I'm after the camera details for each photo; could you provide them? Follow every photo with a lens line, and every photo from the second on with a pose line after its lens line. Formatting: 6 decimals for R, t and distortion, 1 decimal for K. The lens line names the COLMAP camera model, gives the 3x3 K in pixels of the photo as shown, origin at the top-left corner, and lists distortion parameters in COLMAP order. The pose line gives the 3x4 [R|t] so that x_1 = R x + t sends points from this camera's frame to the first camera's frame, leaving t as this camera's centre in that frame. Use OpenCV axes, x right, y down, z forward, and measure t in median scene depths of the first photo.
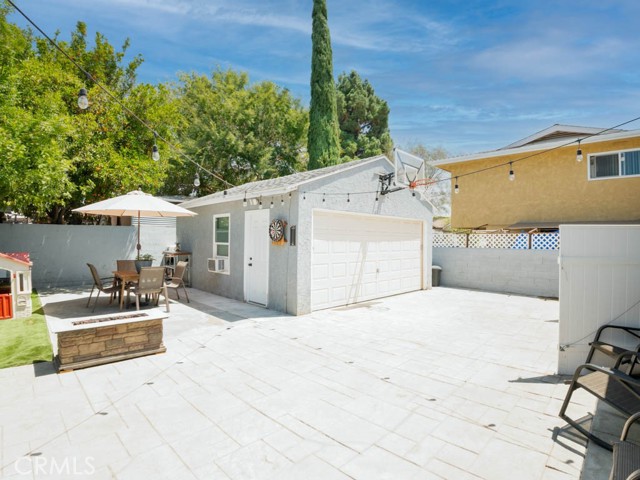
lens RADIAL K [[334.1, 0, 320.0], [0, 334.1, 240.0], [0, 0, 1]] dist [-0.105904, 0.020292]
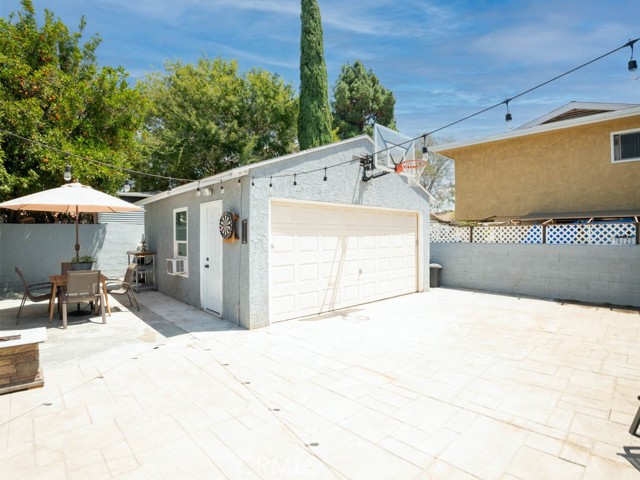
lens RADIAL K [[334.1, 0, 320.0], [0, 334.1, 240.0], [0, 0, 1]] dist [-0.105904, 0.020292]
pose [[0.999302, -0.013555, -0.034809, 0.091025], [0.013963, 0.999837, 0.011486, 0.000952], [0.034648, -0.011964, 0.999328, 0.135497]]
